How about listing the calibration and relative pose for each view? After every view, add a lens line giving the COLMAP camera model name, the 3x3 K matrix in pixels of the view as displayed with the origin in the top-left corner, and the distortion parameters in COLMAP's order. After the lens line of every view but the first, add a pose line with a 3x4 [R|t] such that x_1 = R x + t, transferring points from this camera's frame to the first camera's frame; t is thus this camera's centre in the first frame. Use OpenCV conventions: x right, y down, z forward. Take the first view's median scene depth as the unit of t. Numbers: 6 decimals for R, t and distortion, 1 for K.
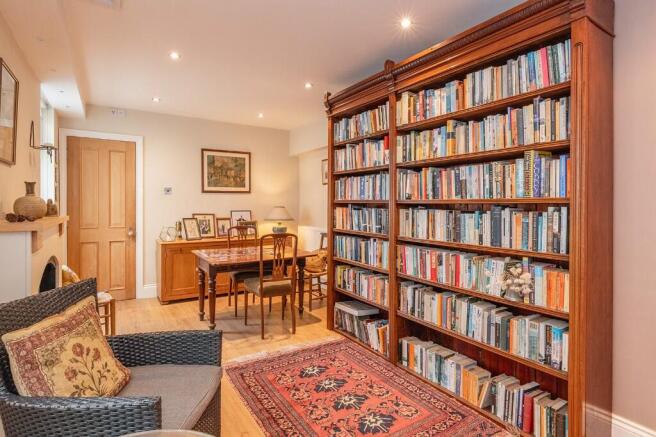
lens RADIAL K [[349.8, 0, 326.9], [0, 349.8, 212.6], [0, 0, 1]] dist [-0.001350, 0.000381]
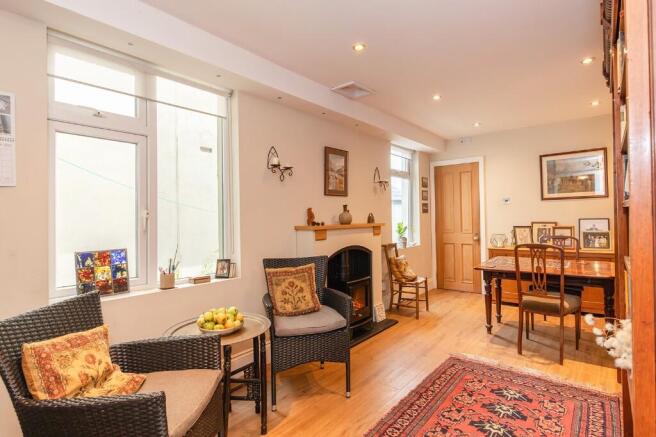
lens RADIAL K [[332.9, 0, 325.8], [0, 332.9, 218.4], [0, 0, 1]] dist [-0.000115, -0.000227]
pose [[0.306668, -0.005860, -0.951798, 0.510453], [0.000675, 0.999982, -0.005939, -0.002877], [0.951816, 0.001179, 0.306667, 0.214172]]
